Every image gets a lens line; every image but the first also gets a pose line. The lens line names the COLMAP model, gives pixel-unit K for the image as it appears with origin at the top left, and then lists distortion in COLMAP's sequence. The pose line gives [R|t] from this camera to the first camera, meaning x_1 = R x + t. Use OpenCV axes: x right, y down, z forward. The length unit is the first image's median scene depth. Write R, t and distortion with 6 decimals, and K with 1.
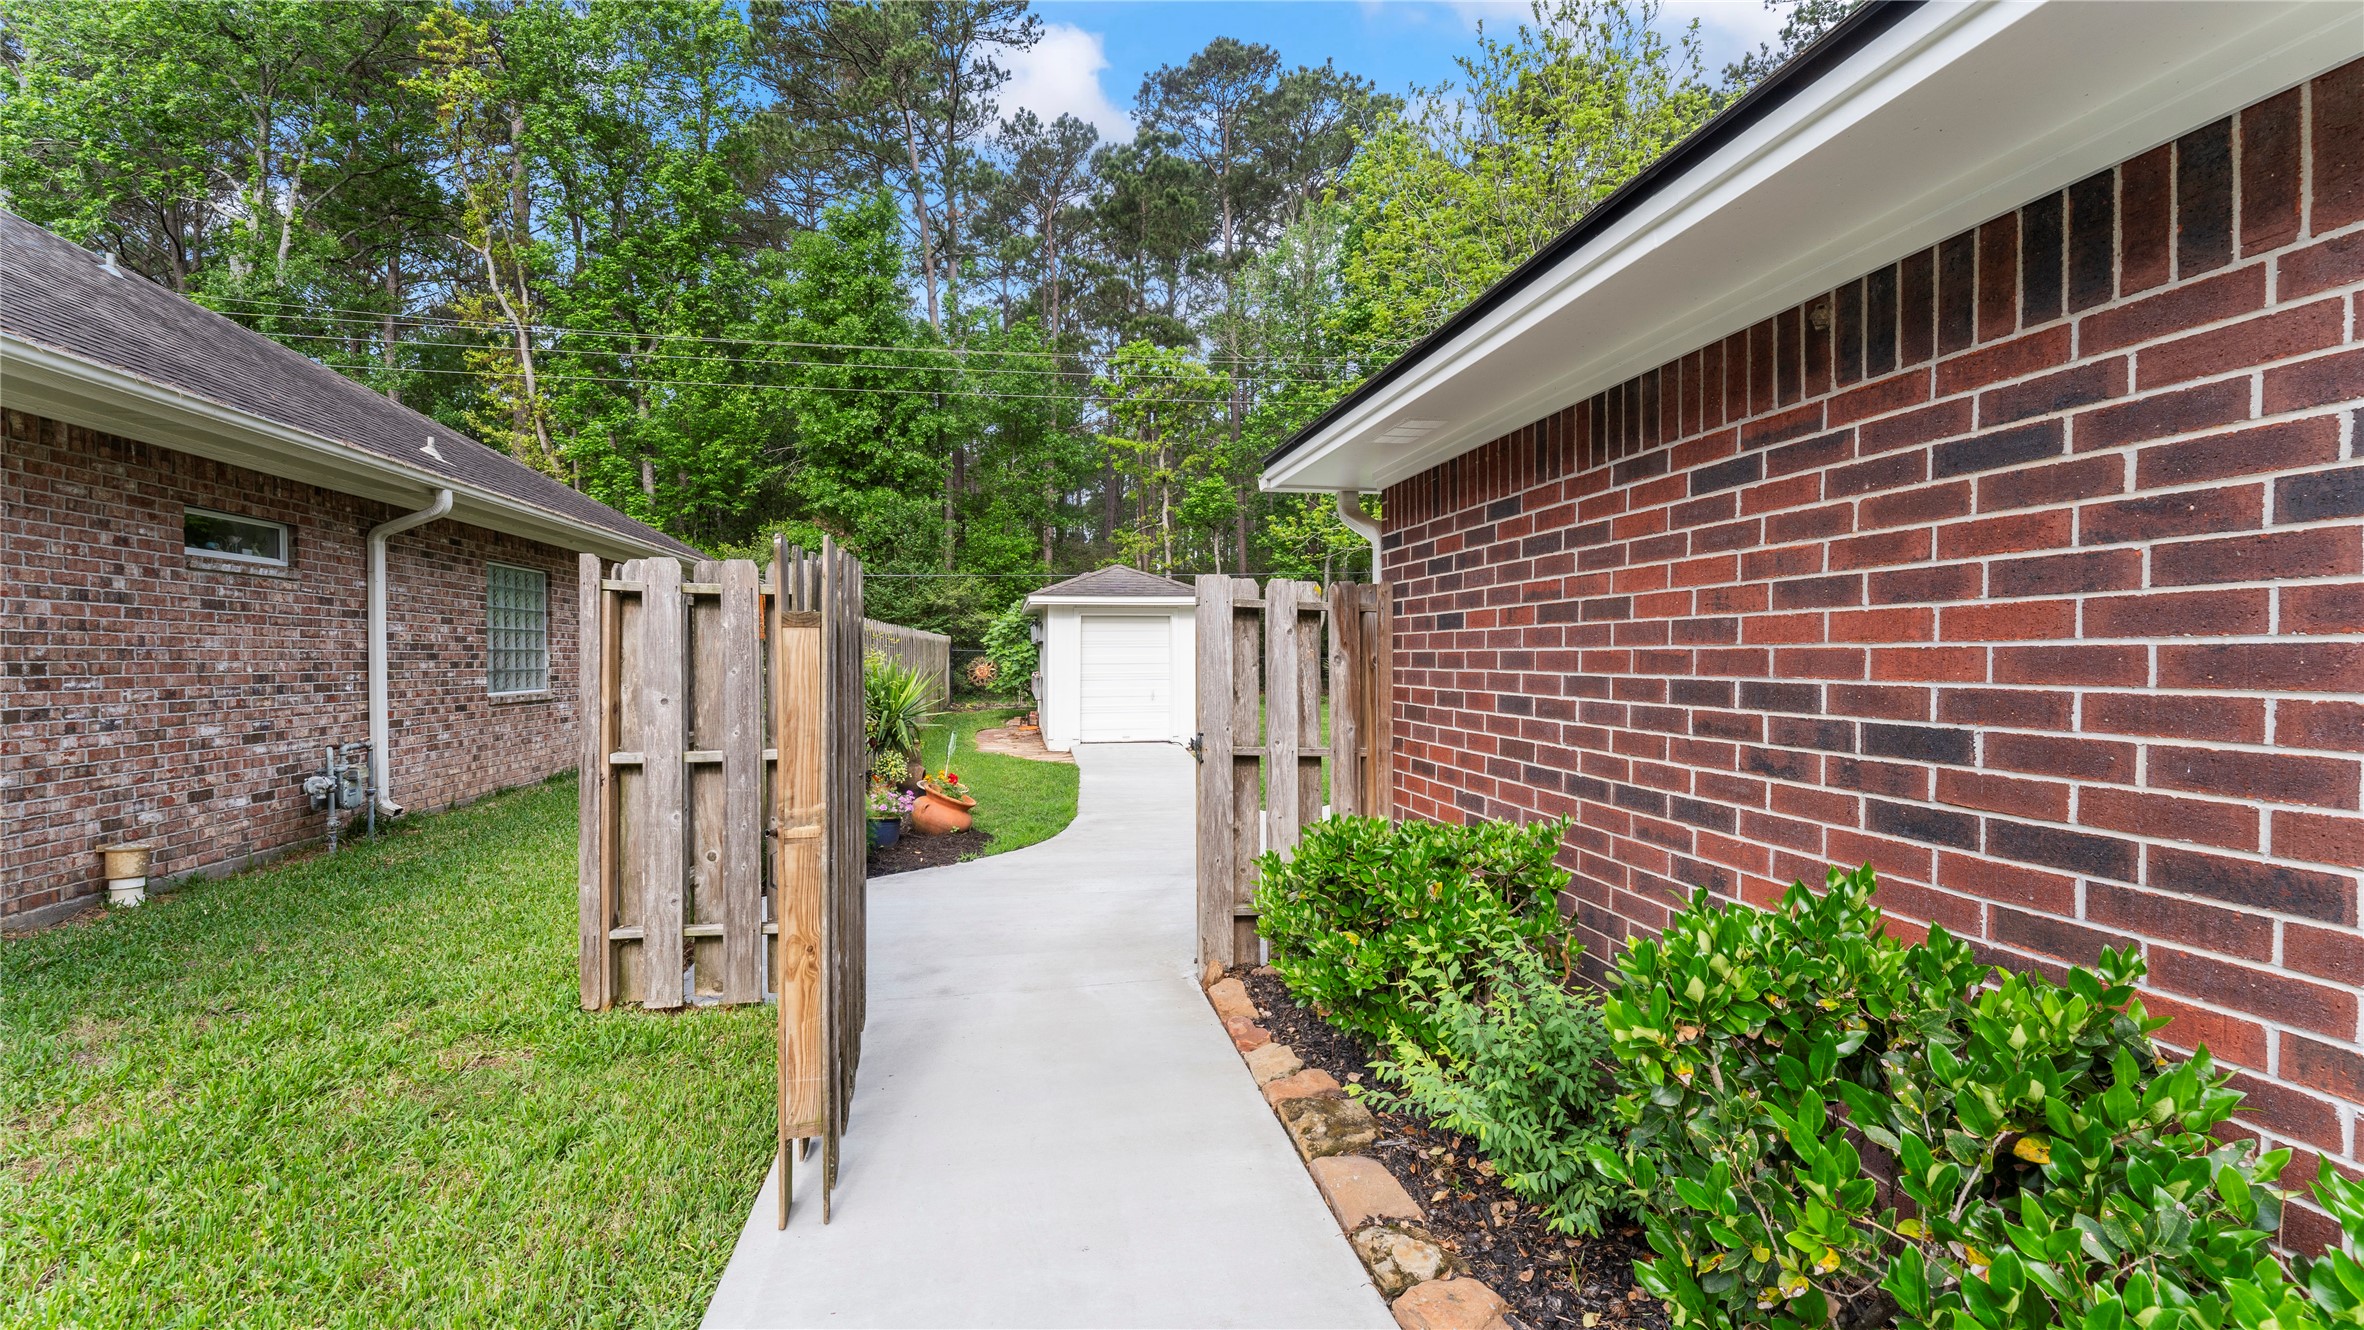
lens RADIAL K [[951.1, 0, 1181.1], [0, 951.1, 661.3], [0, 0, 1]] dist [0.002340, 0.000184]
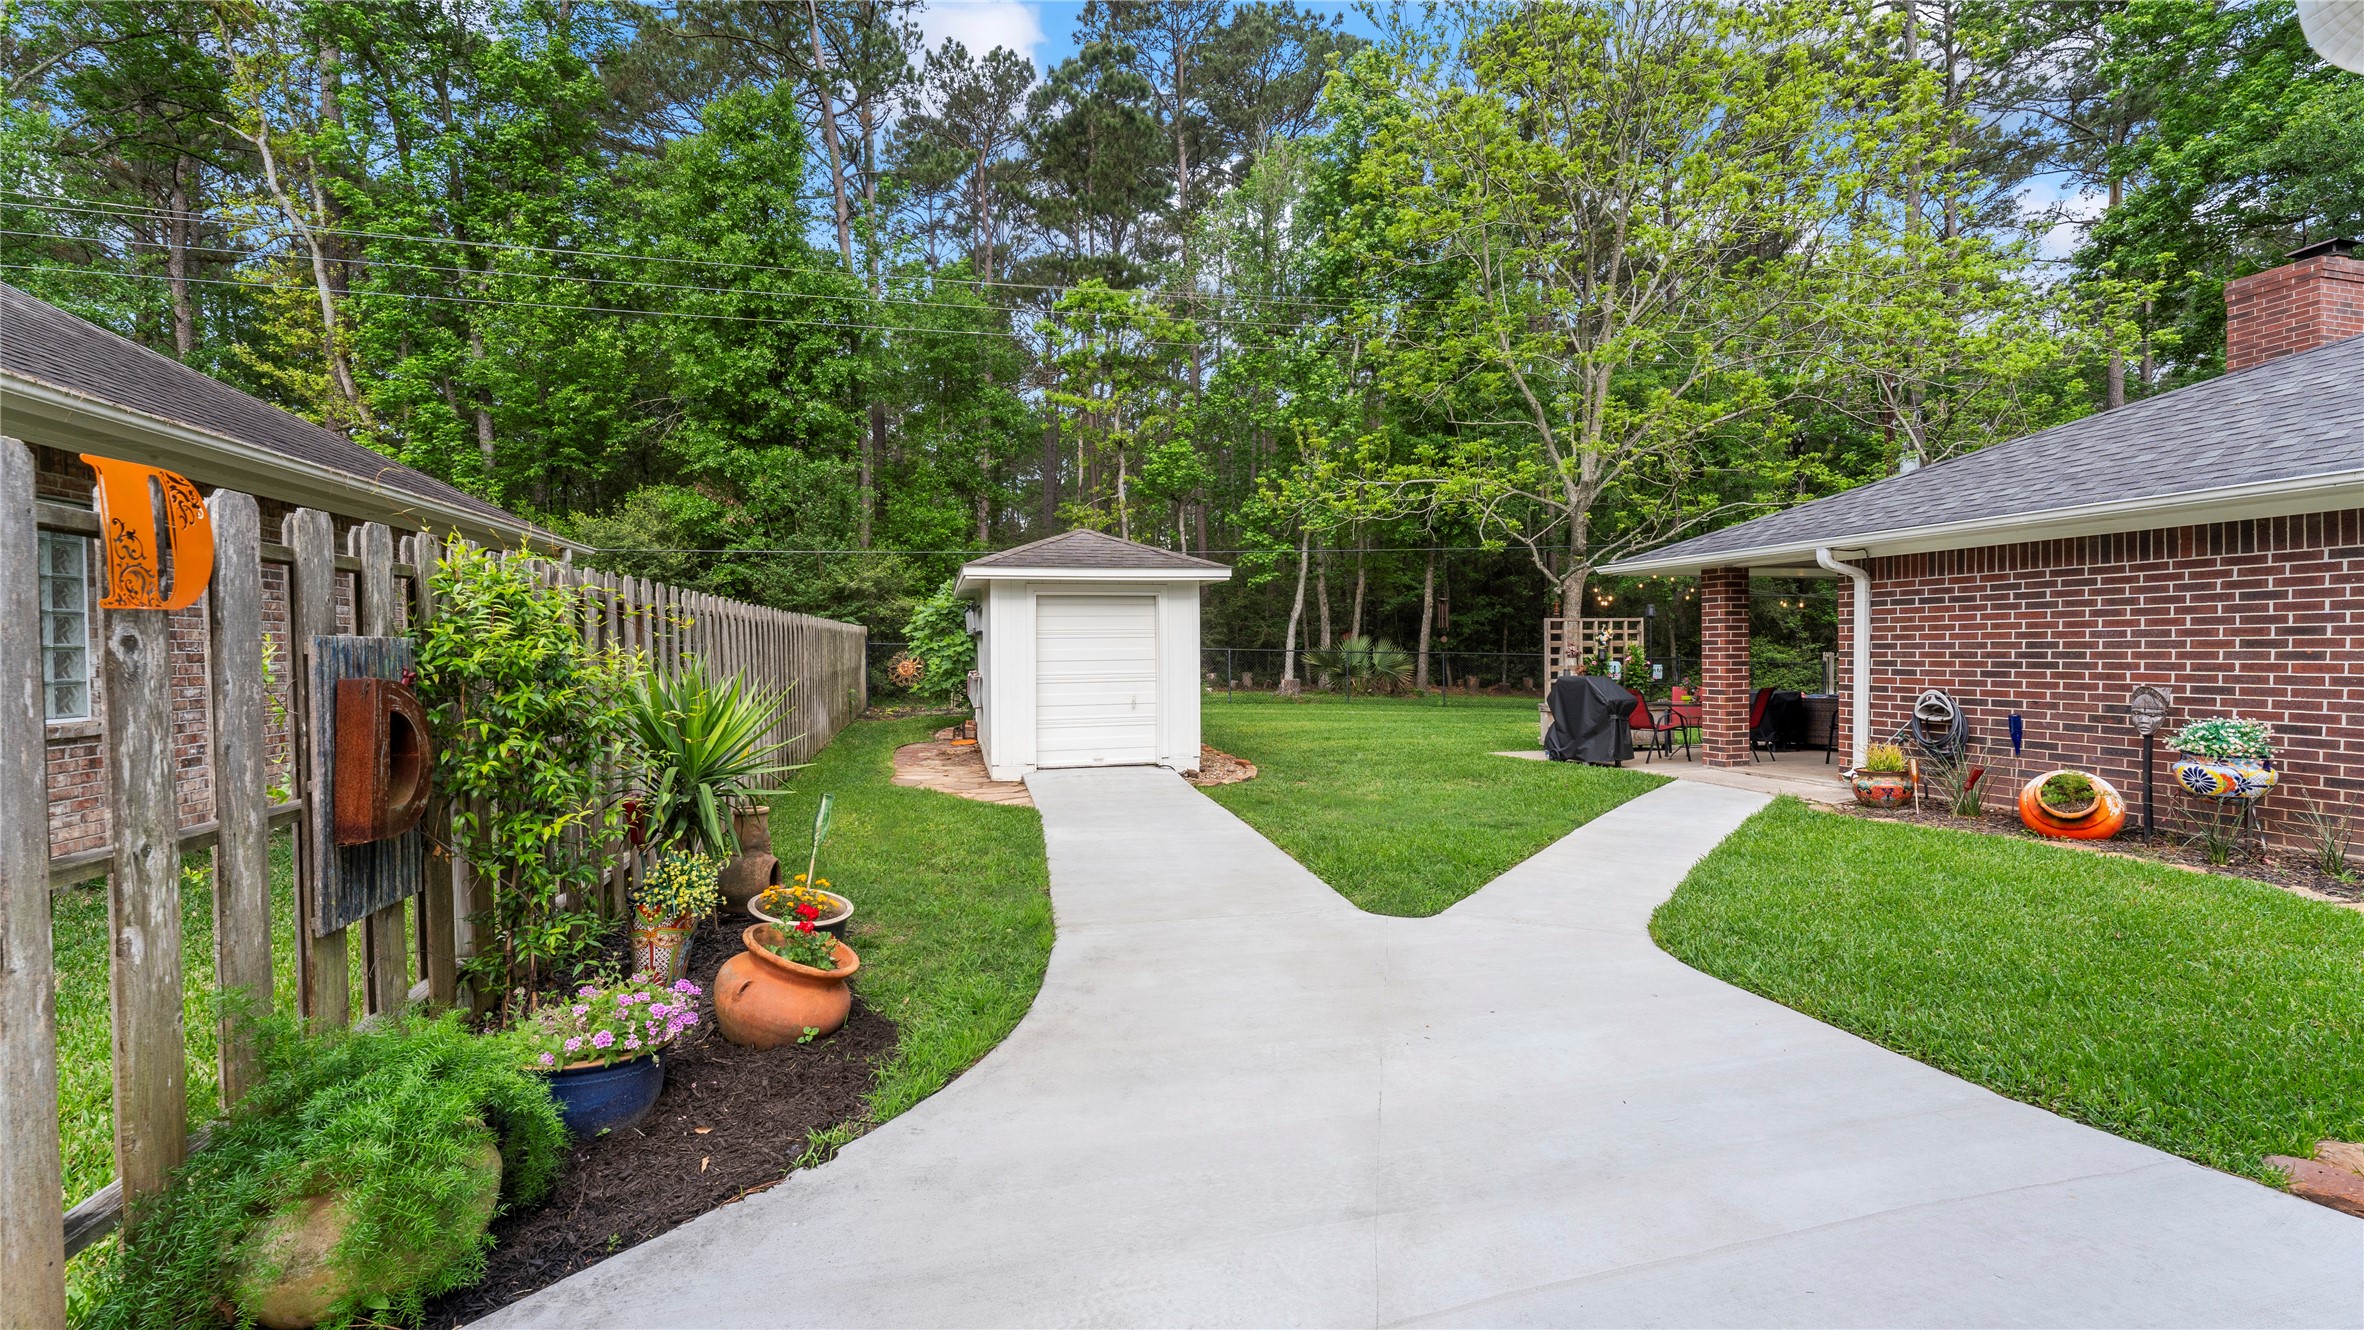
lens RADIAL K [[951.1, 0, 1183.0], [0, 951.1, 664.2], [0, 0, 1]] dist [0.002340, 0.000184]
pose [[0.997569, -0.006359, 0.069397, -0.025675], [0.005560, 0.999916, 0.011701, -0.001848], [-0.069465, -0.011286, 0.997521, 0.153988]]
